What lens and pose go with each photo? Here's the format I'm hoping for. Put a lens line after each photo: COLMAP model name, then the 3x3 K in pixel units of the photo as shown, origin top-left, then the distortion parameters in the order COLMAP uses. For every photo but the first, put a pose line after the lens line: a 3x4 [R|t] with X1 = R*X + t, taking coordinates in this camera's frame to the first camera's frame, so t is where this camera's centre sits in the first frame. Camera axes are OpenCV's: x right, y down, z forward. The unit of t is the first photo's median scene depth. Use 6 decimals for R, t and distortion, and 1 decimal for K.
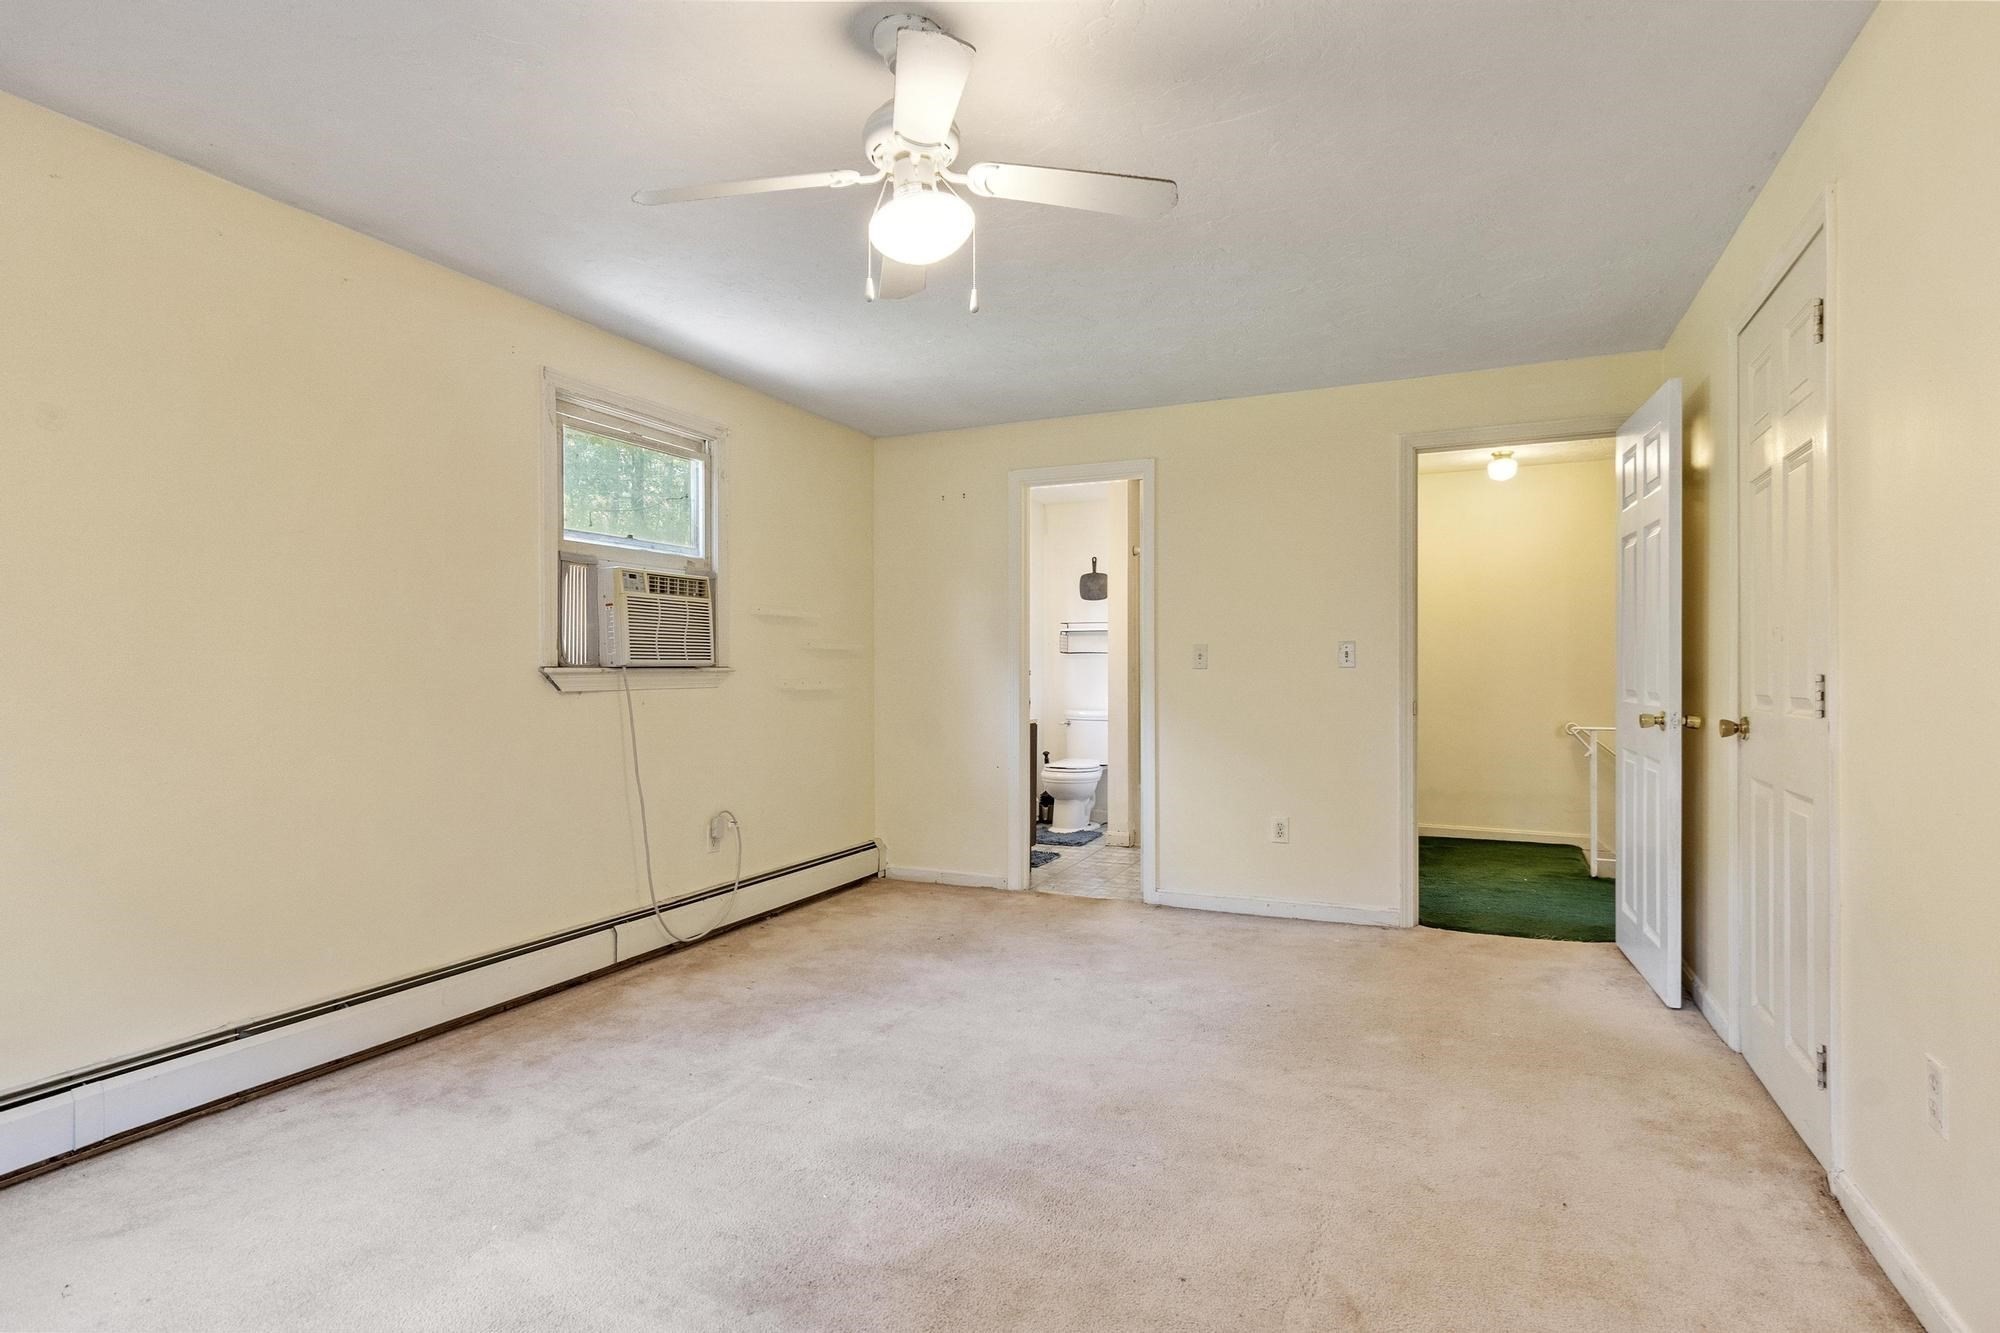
lens RADIAL K [[1002.3, 0, 1025.3], [0, 1002.3, 681.5], [0, 0, 1]] dist [0.002616, 0.000036]
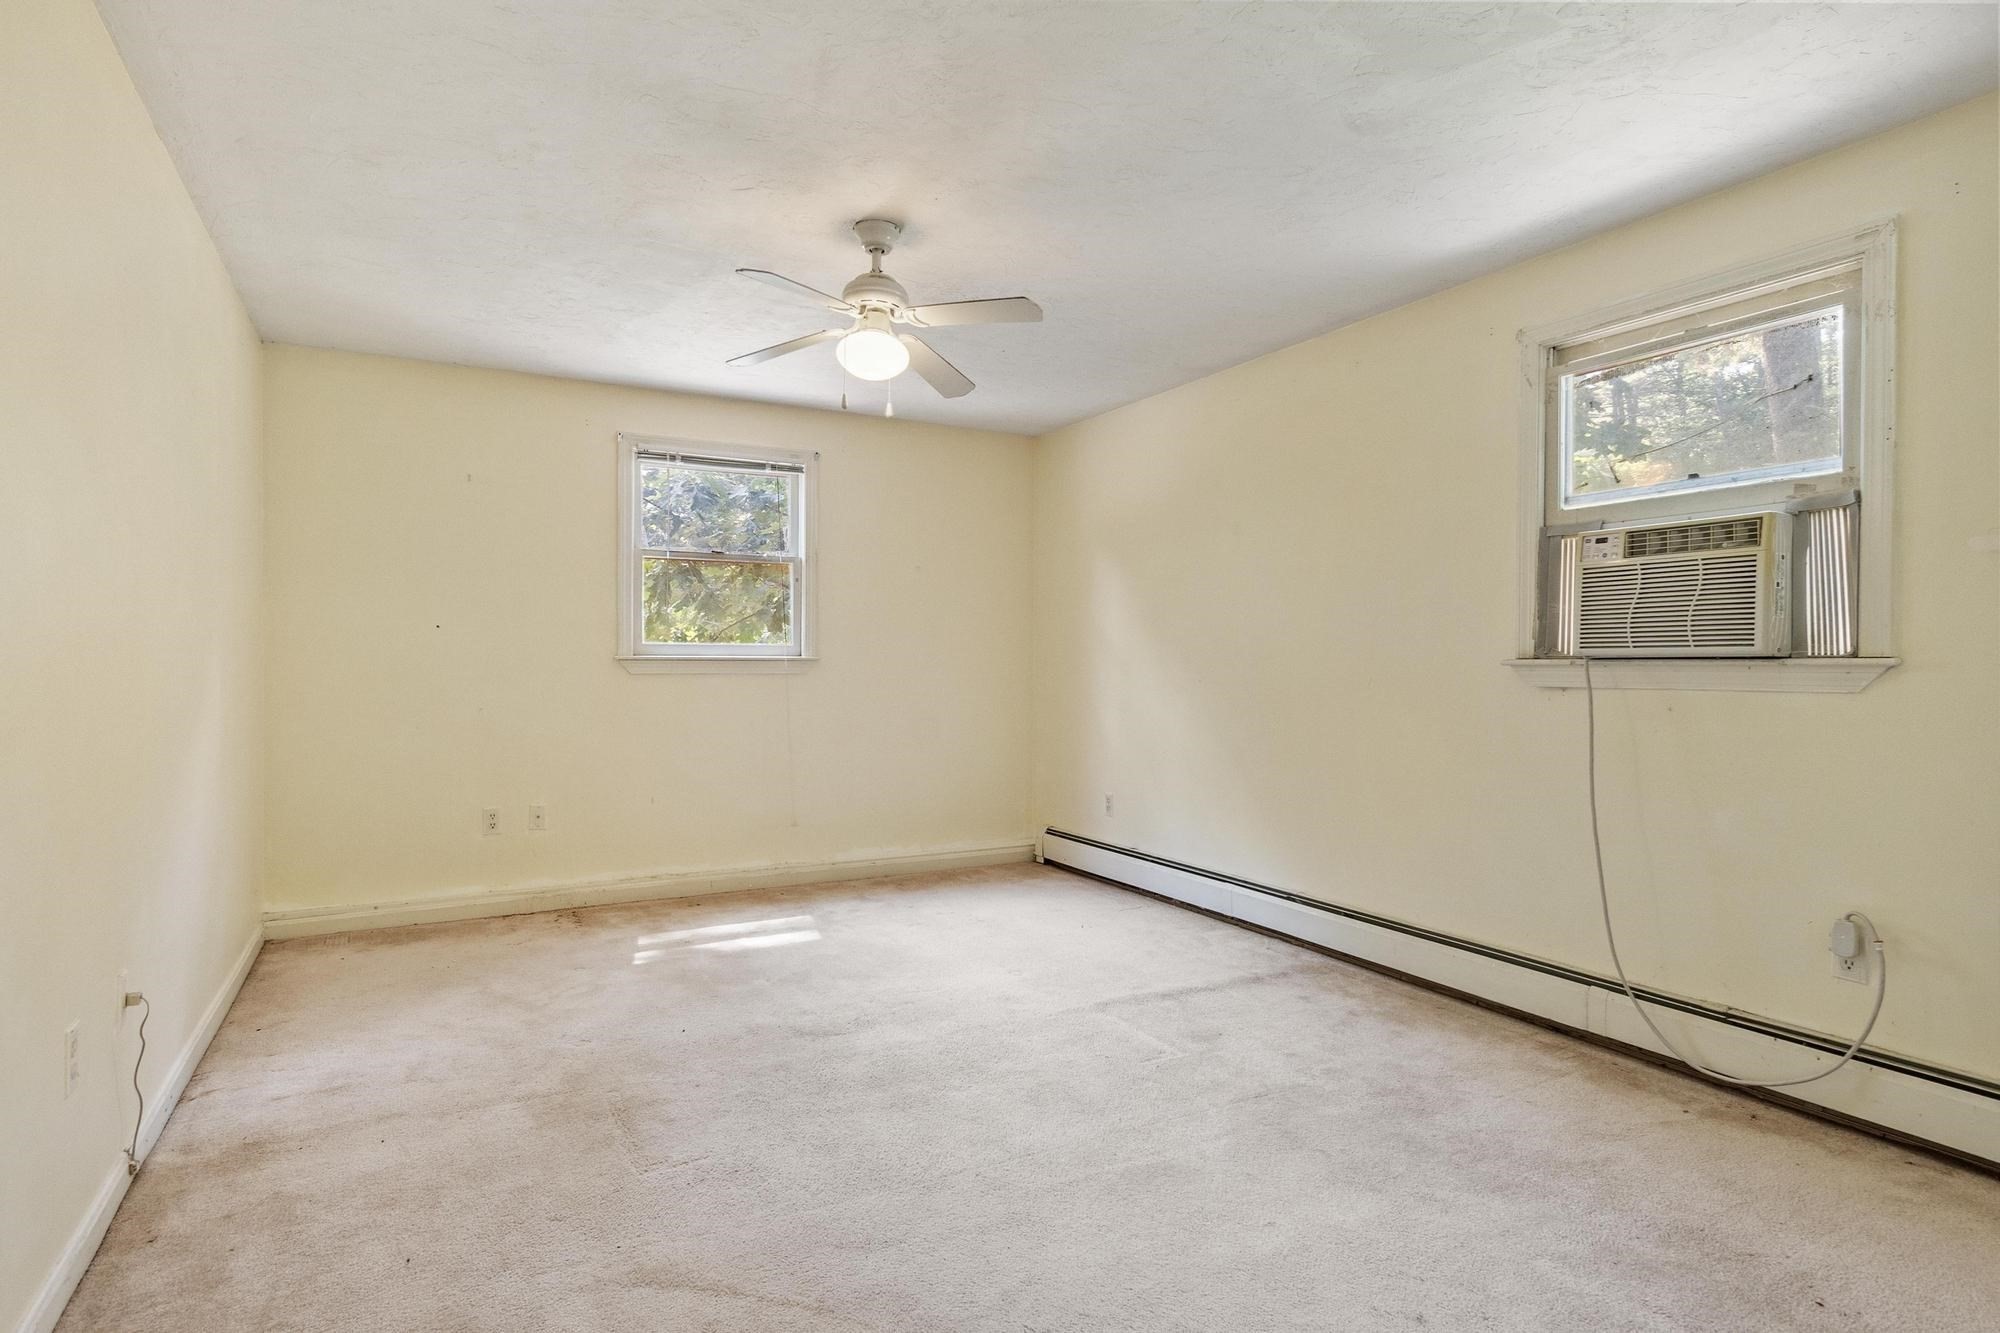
lens RADIAL K [[1002.3, 0, 1025.3], [0, 1002.3, 681.5], [0, 0, 1]] dist [0.002616, 0.000036]
pose [[-0.586398, 0.017802, -0.809827, 0.485780], [-0.005836, 0.999640, 0.026201, -0.014324], [0.810002, 0.020090, -0.586083, 1.082090]]
